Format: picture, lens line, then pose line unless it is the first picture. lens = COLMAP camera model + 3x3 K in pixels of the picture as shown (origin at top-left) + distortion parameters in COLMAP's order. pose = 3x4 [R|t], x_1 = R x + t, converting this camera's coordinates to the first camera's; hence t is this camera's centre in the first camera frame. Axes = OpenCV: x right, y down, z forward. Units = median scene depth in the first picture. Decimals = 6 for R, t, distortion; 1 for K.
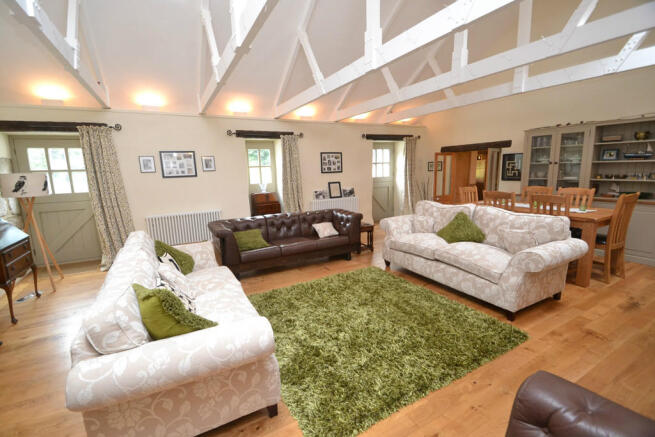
lens RADIAL K [[295.0, 0, 322.2], [0, 295.0, 217.7], [0, 0, 1]] dist [0.020000, -0.001245]
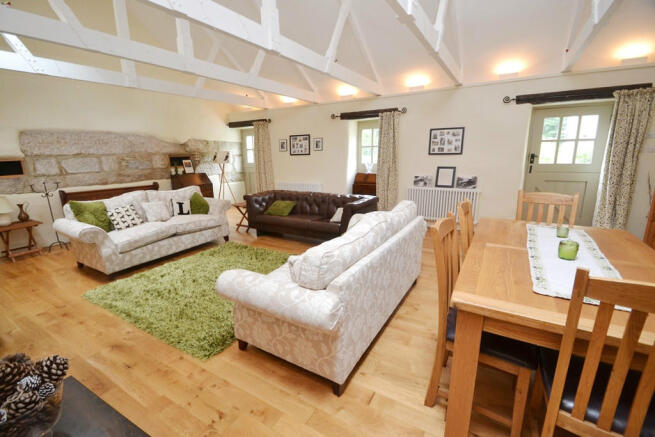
lens RADIAL K [[295.0, 0, 324.8], [0, 295.0, 222.2], [0, 0, 1]] dist [0.020000, -0.001245]
pose [[0.521924, 0.222032, -0.823588, 0.563736], [-0.136889, 0.974816, 0.176052, -0.072923], [0.841937, 0.020854, 0.539173, 0.311602]]
